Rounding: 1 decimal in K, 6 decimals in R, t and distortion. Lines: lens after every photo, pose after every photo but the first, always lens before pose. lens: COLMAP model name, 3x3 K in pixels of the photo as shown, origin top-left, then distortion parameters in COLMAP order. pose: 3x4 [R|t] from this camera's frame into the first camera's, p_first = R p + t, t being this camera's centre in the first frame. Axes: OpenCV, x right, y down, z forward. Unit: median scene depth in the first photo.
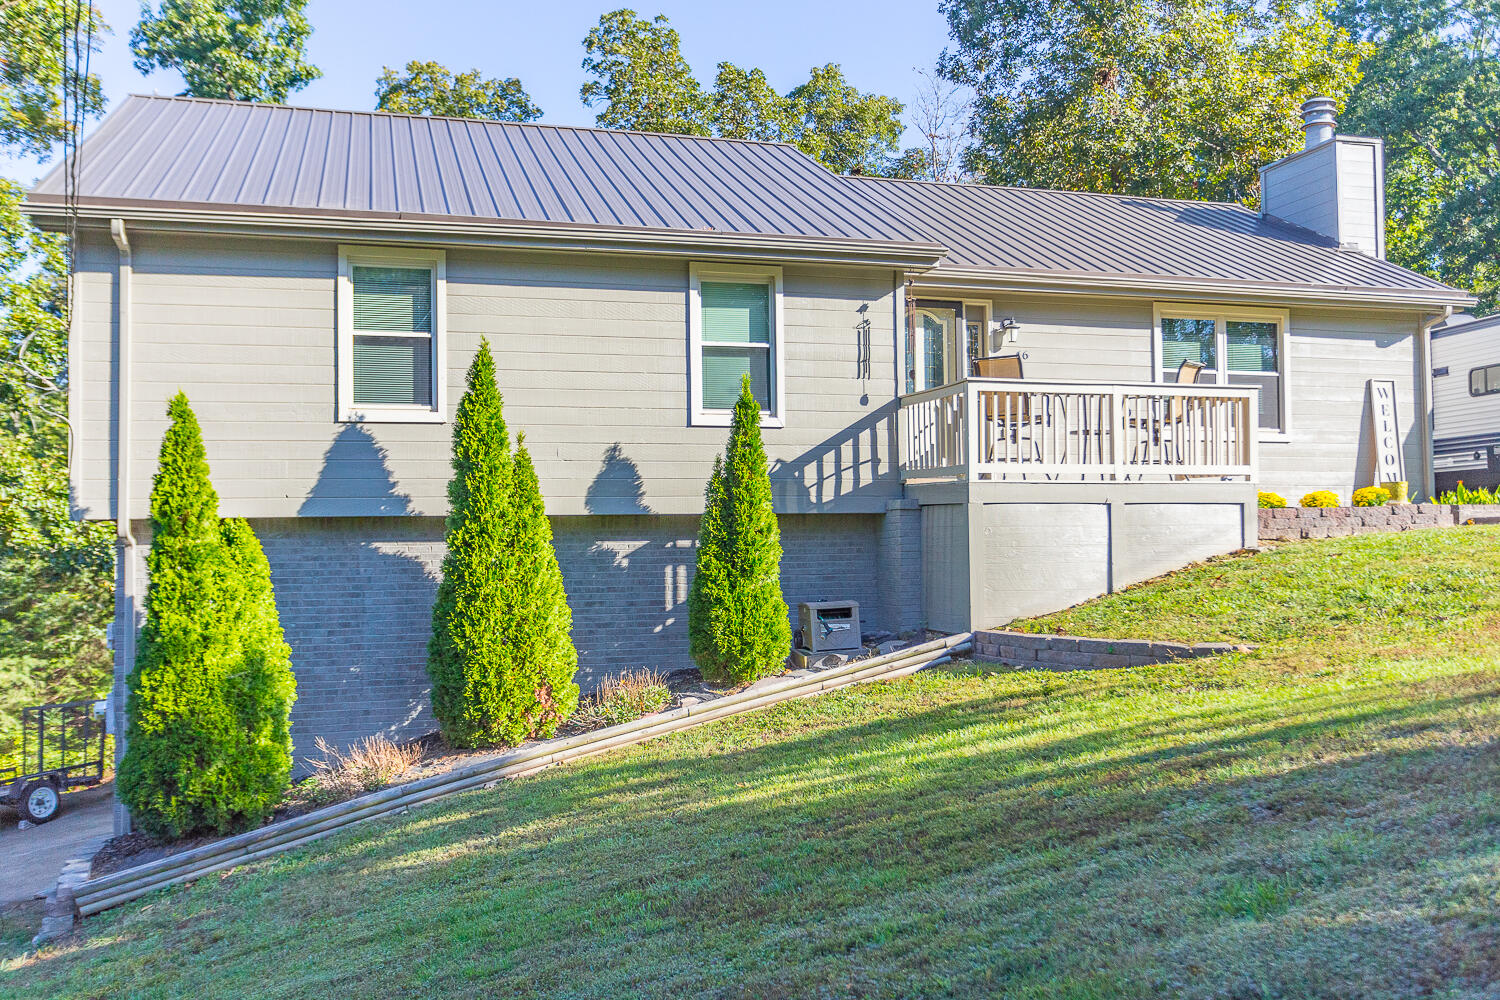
lens RADIAL K [[1327.4, 0, 750.0], [0, 1327.4, 500.0], [0, 0, 1]] dist [0.010854, 0.000662]
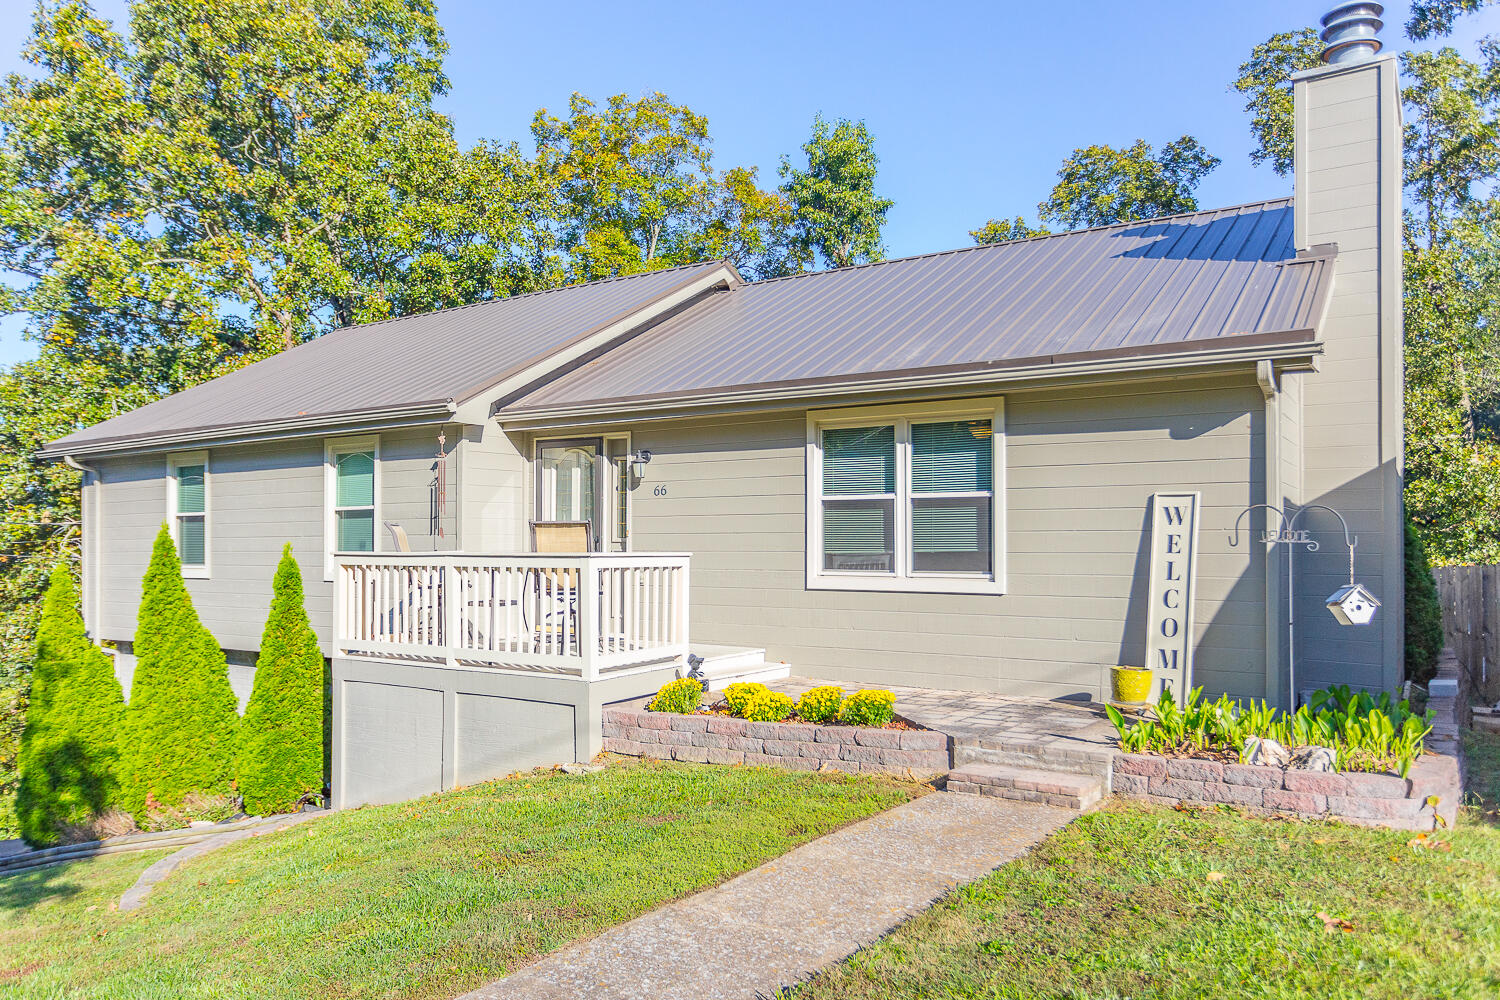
lens RADIAL K [[1093.4, 0, 745.3], [0, 1093.4, 536.9], [0, 0, 1]] dist [0.003274, 0.001034]
pose [[0.644673, 0.001648, -0.764457, 0.910844], [0.019495, 0.999637, 0.018595, -0.104358], [0.764210, -0.026891, 0.644407, 0.660983]]
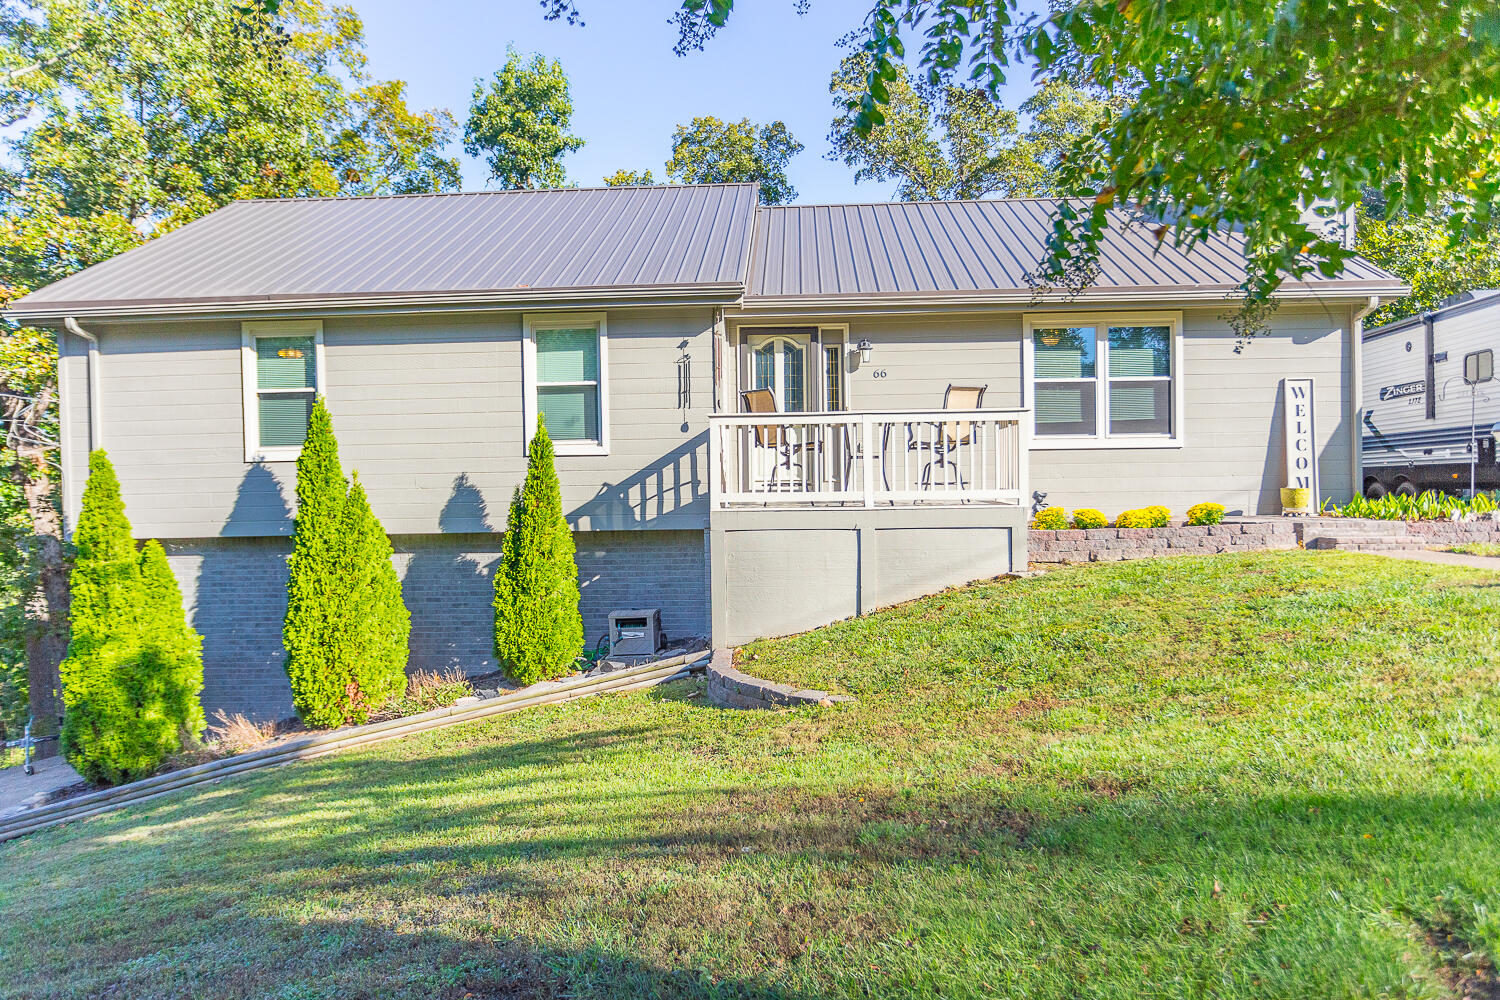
lens RADIAL K [[1051.7, 0, 750.0], [0, 1051.7, 500.0], [0, 0, 1]] dist [0.001891, 0.002837]
pose [[0.943035, 0.000873, -0.332692, 0.443593], [0.017114, 0.998545, 0.051130, -0.060783], [0.332253, -0.053911, 0.941648, 0.192822]]
